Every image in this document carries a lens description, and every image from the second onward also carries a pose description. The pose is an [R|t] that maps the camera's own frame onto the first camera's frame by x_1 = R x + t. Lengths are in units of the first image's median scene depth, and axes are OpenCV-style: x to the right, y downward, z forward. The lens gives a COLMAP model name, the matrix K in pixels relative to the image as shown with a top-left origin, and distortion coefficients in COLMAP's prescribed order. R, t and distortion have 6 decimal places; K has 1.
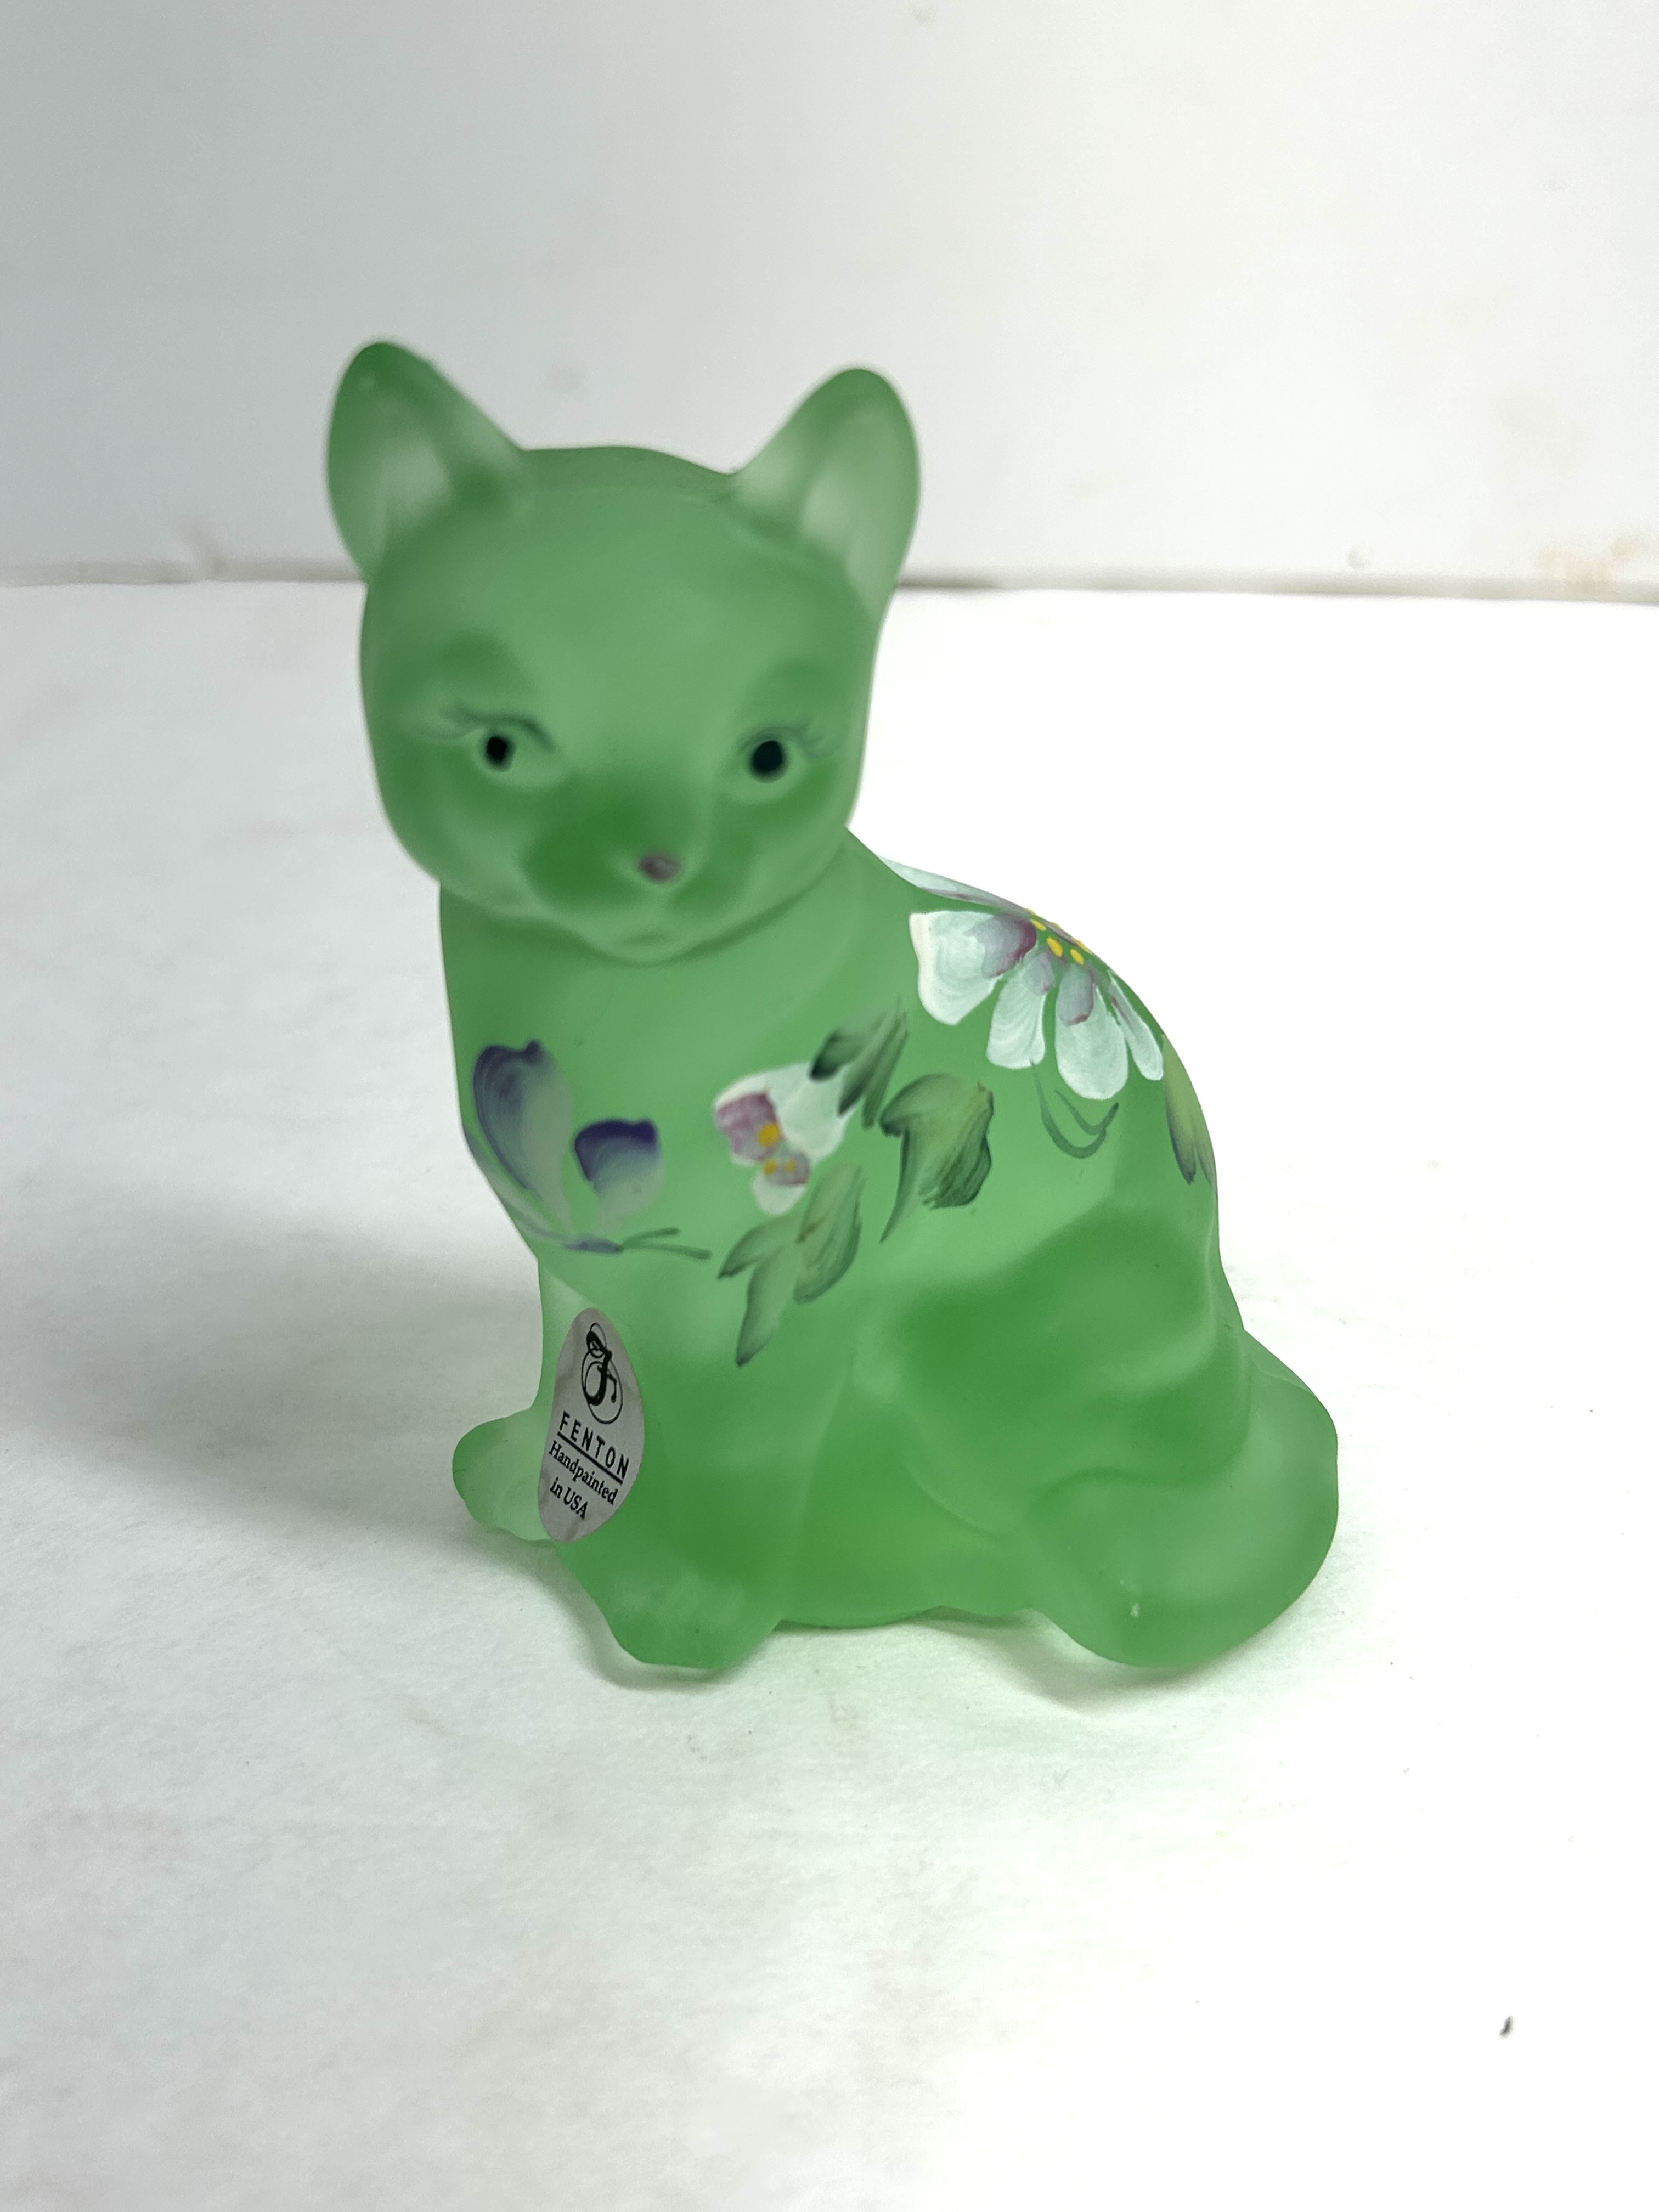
lens RADIAL K [[2216.5, 0, 841.5], [0, 2216.5, 1057.1], [0, 0, 1]] dist [0.015991, 0.026881]
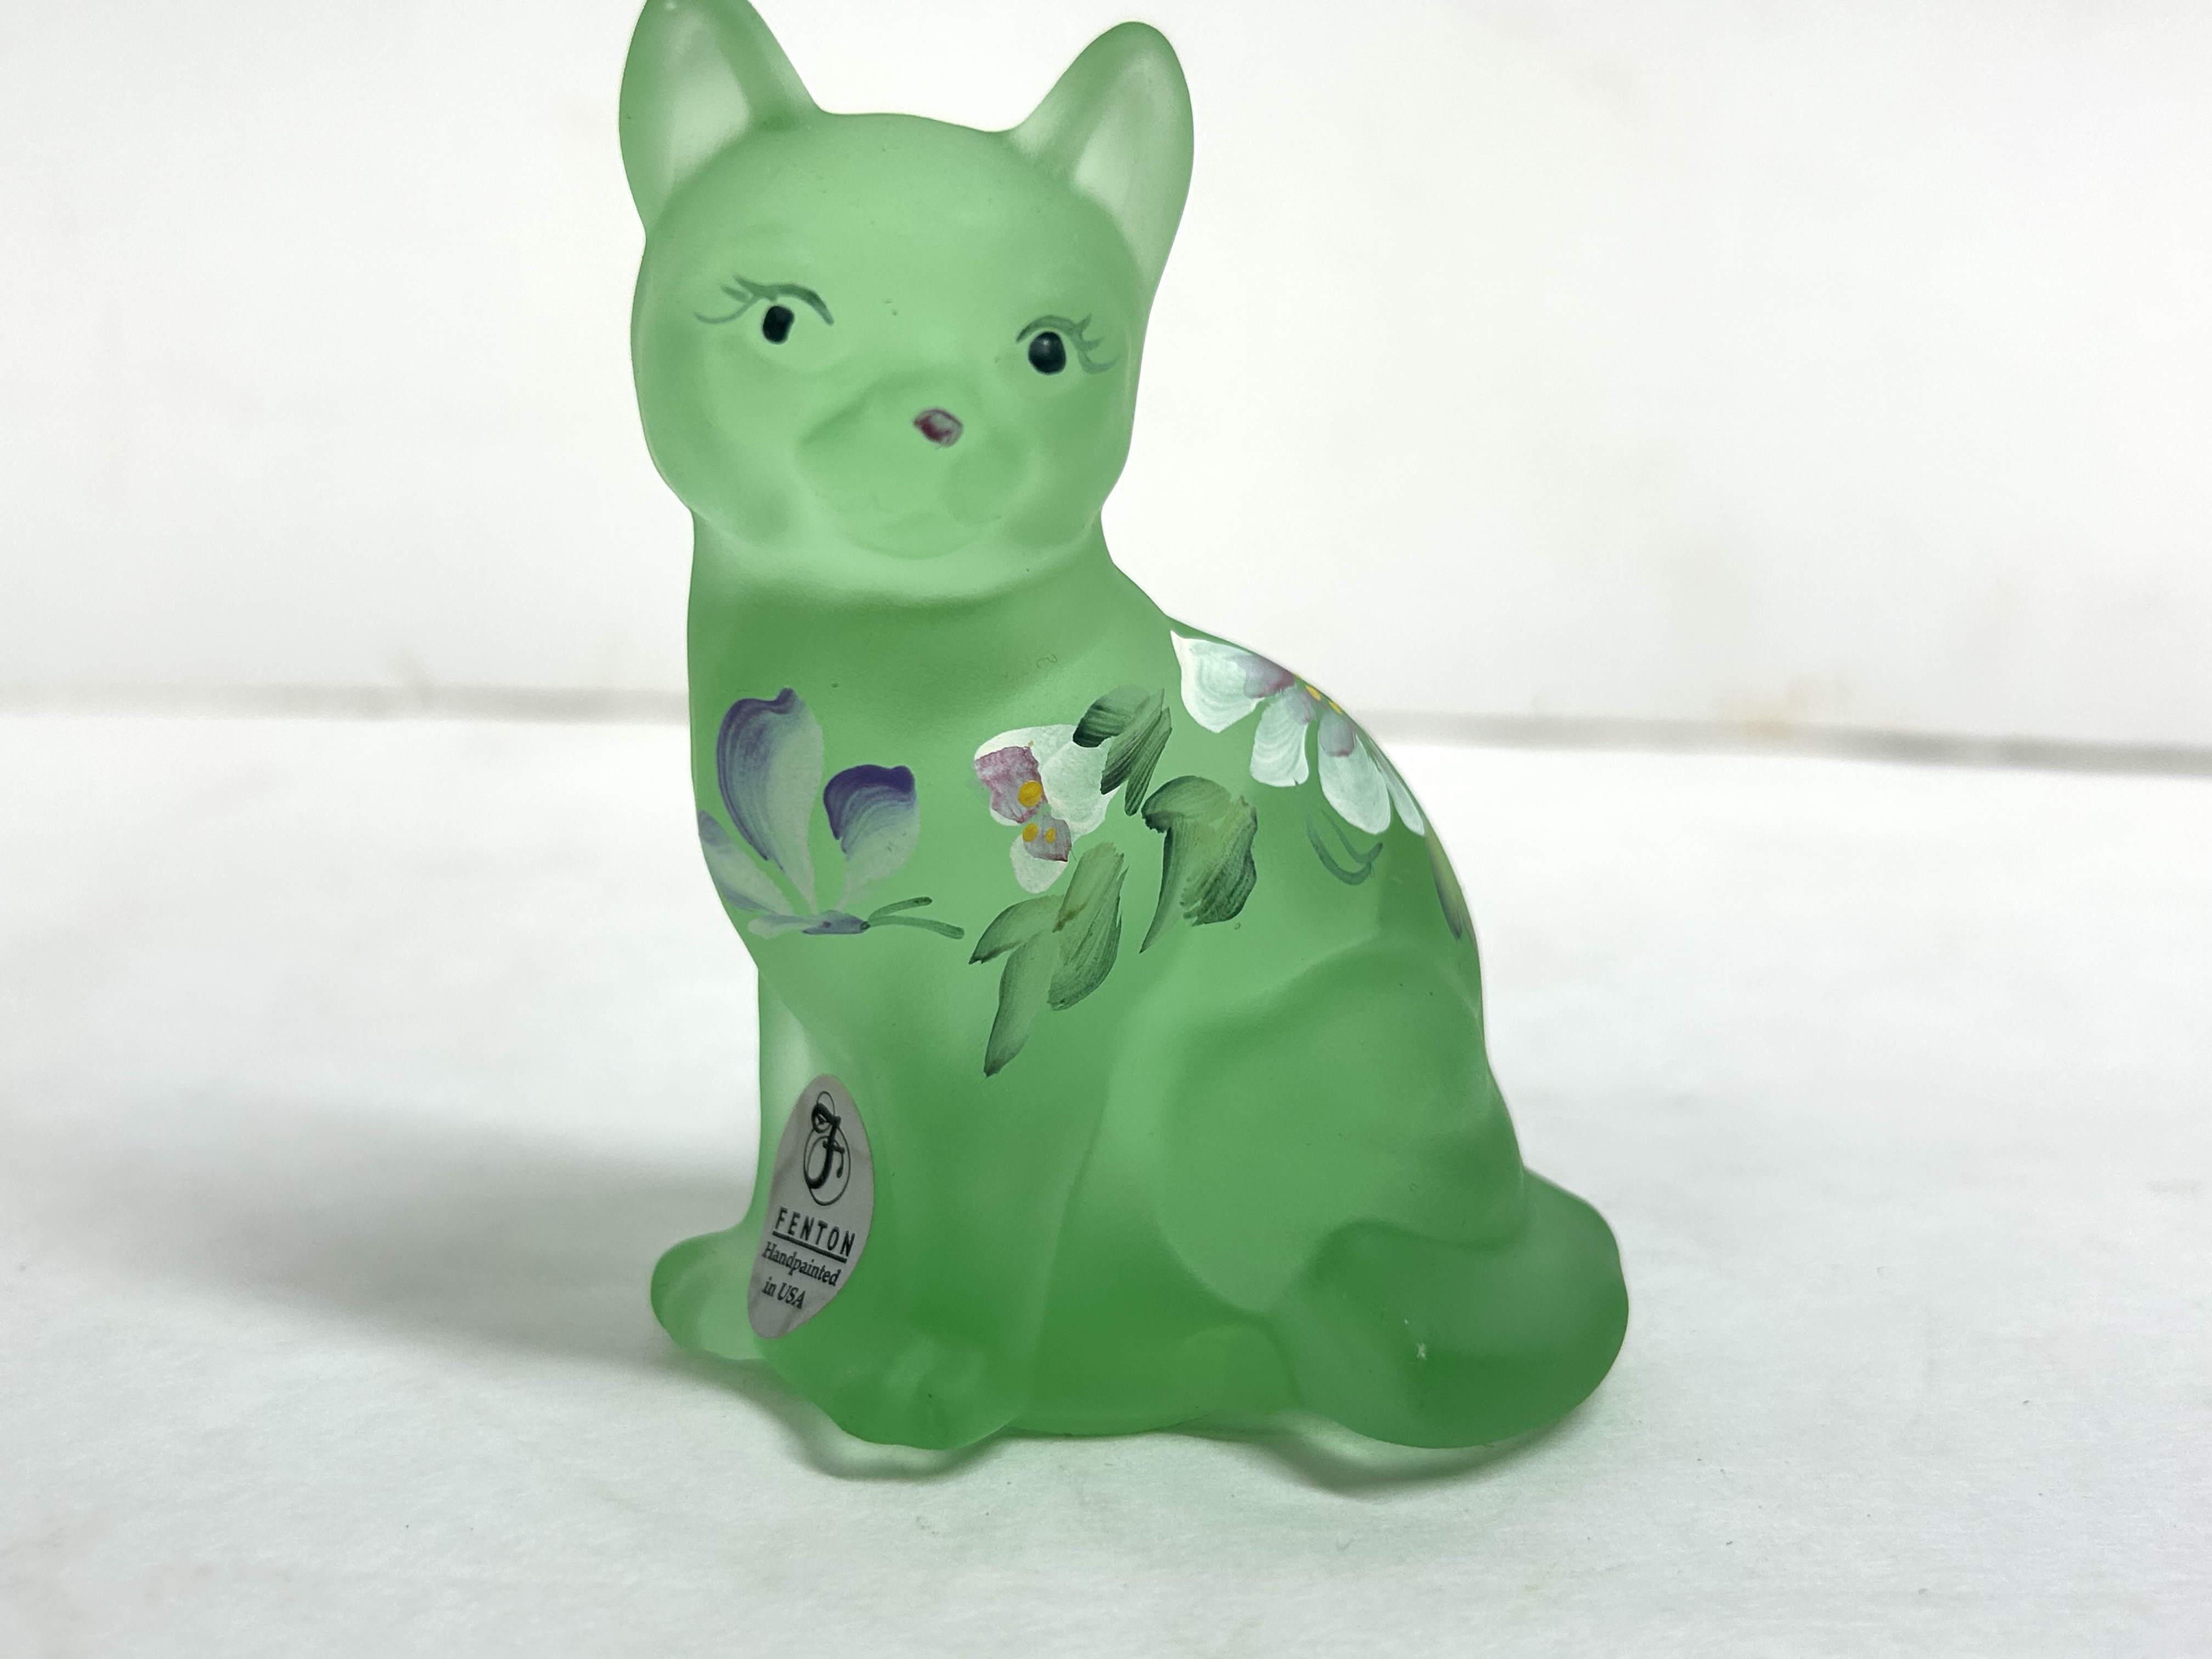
lens RADIAL K [[2216.5, 0, 1106.0], [0, 2216.5, 829.5], [0, 0, 1]] dist [0.015991, 0.026881]
pose [[0.998793, 0.020024, 0.044859, -0.039724], [-0.007336, 0.963713, -0.266841, 0.282075], [-0.048574, 0.266190, 0.962696, 0.081698]]
